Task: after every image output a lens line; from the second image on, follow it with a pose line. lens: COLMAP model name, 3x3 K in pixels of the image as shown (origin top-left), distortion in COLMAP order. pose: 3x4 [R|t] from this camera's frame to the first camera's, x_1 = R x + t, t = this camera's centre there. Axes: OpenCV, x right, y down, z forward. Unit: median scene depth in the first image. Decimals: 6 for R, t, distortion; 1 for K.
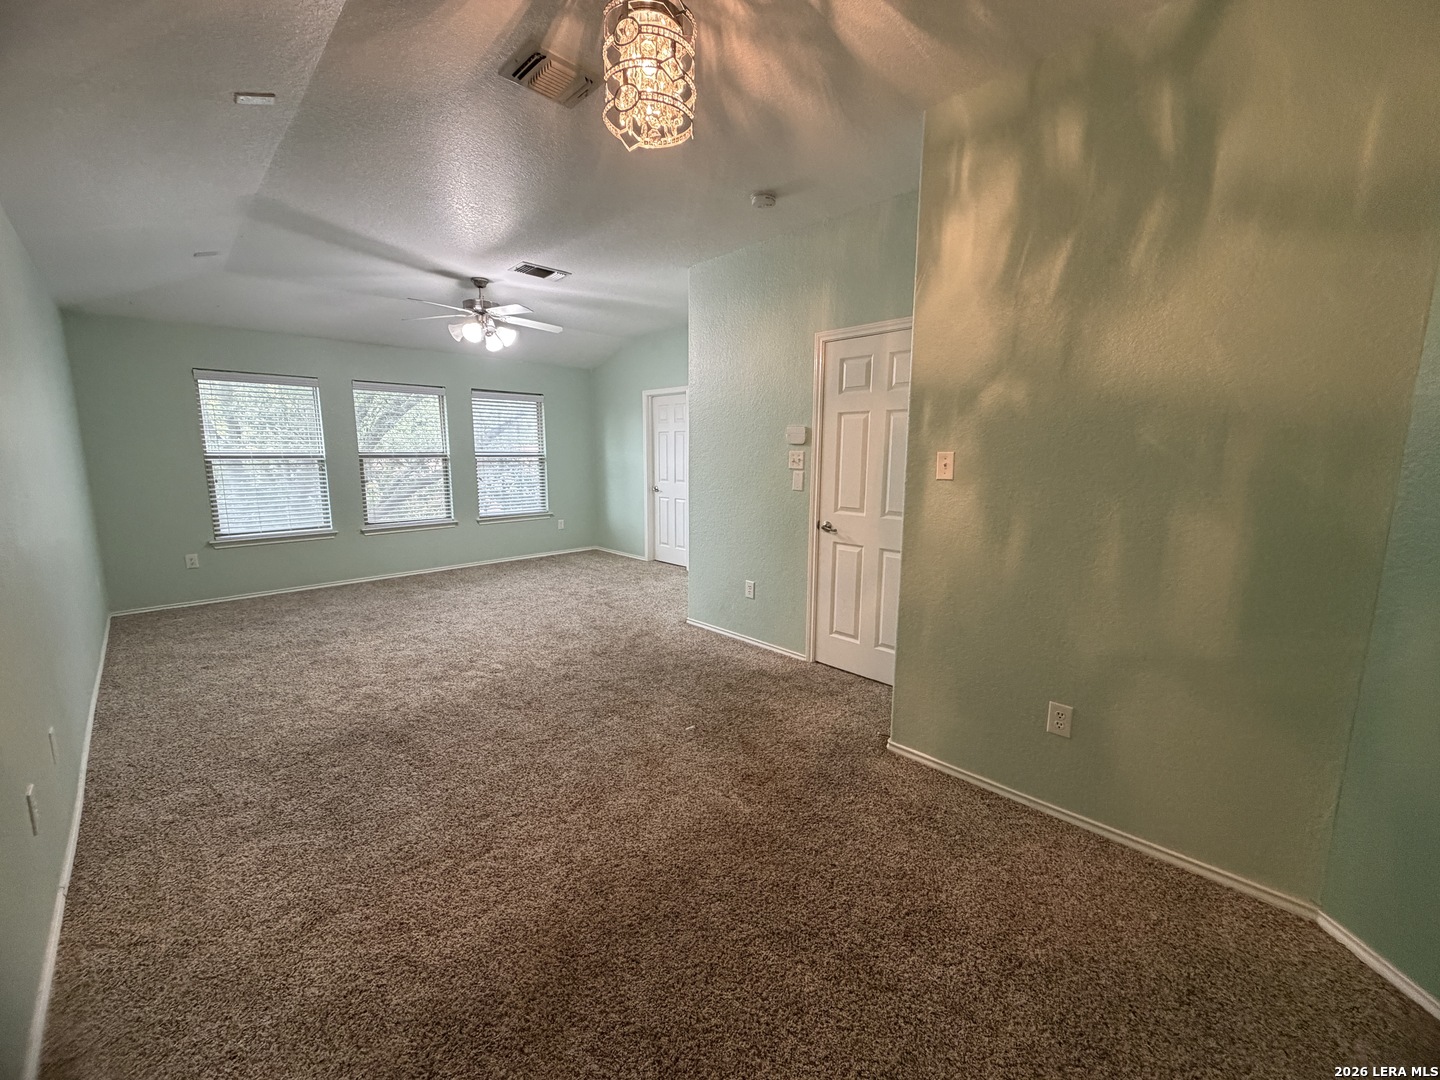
lens RADIAL K [[570.5, 0, 720.0], [0, 570.5, 540.0], [0, 0, 1]] dist [-0.000882, -0.000032]
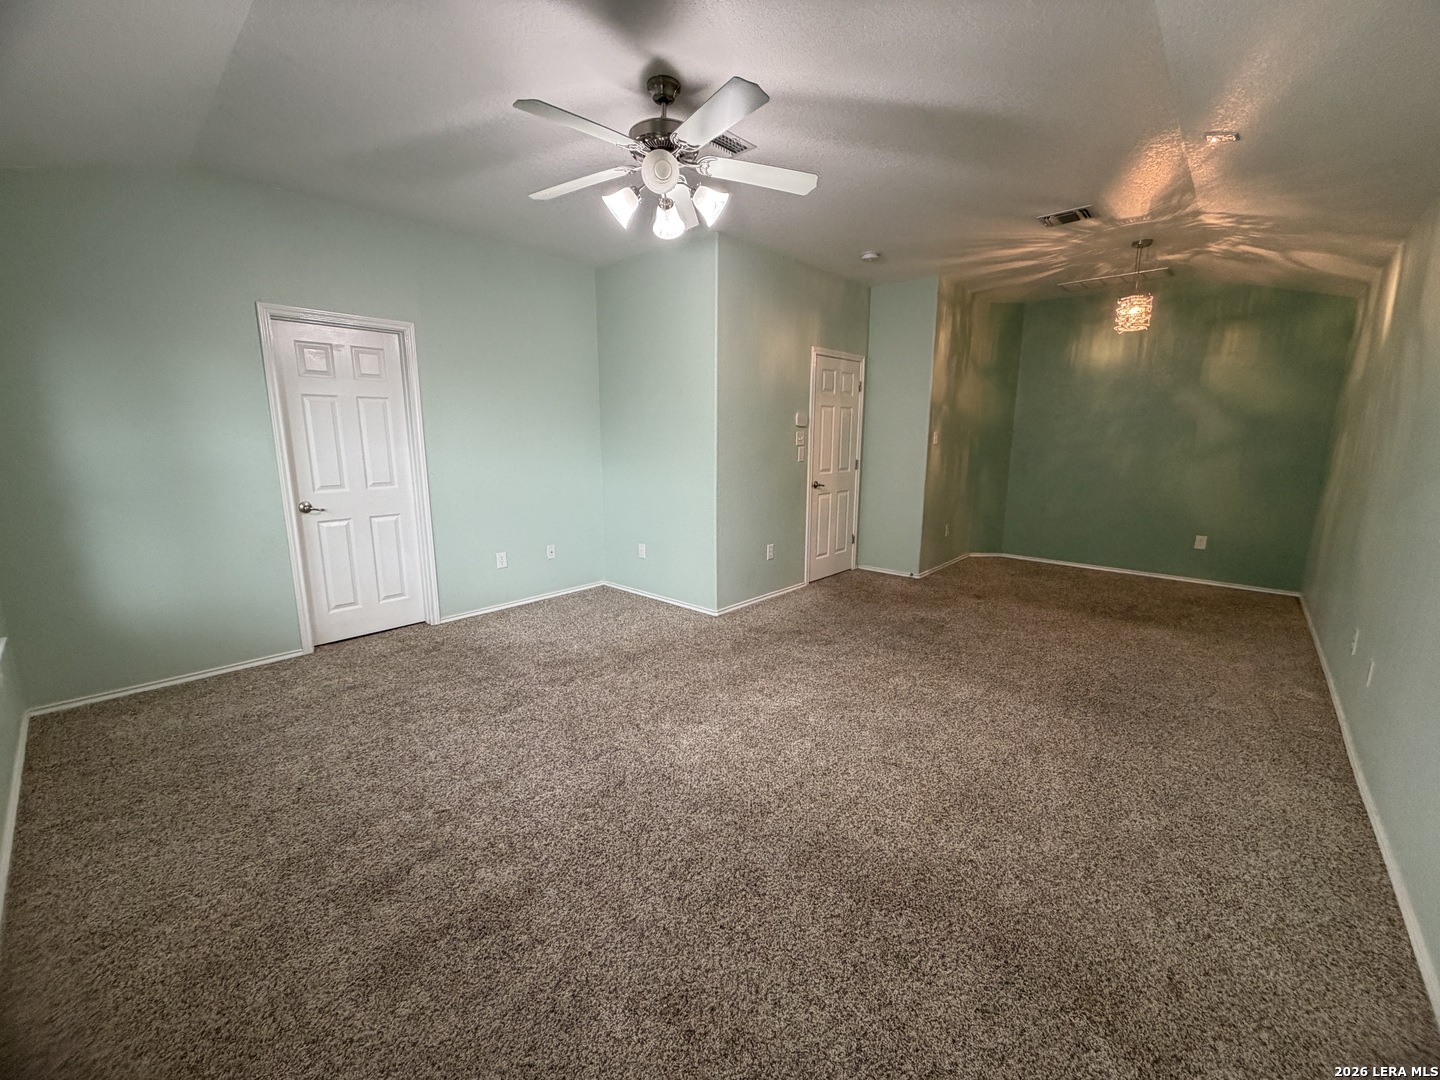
lens RADIAL K [[570.5, 0, 720.0], [0, 570.5, 540.0], [0, 0, 1]] dist [-0.000882, -0.000032]
pose [[-0.032725, -0.197752, 0.979706, -1.254666], [0.153431, 0.967618, 0.200438, -0.216534], [-0.987617, 0.156877, -0.001324, 1.276774]]
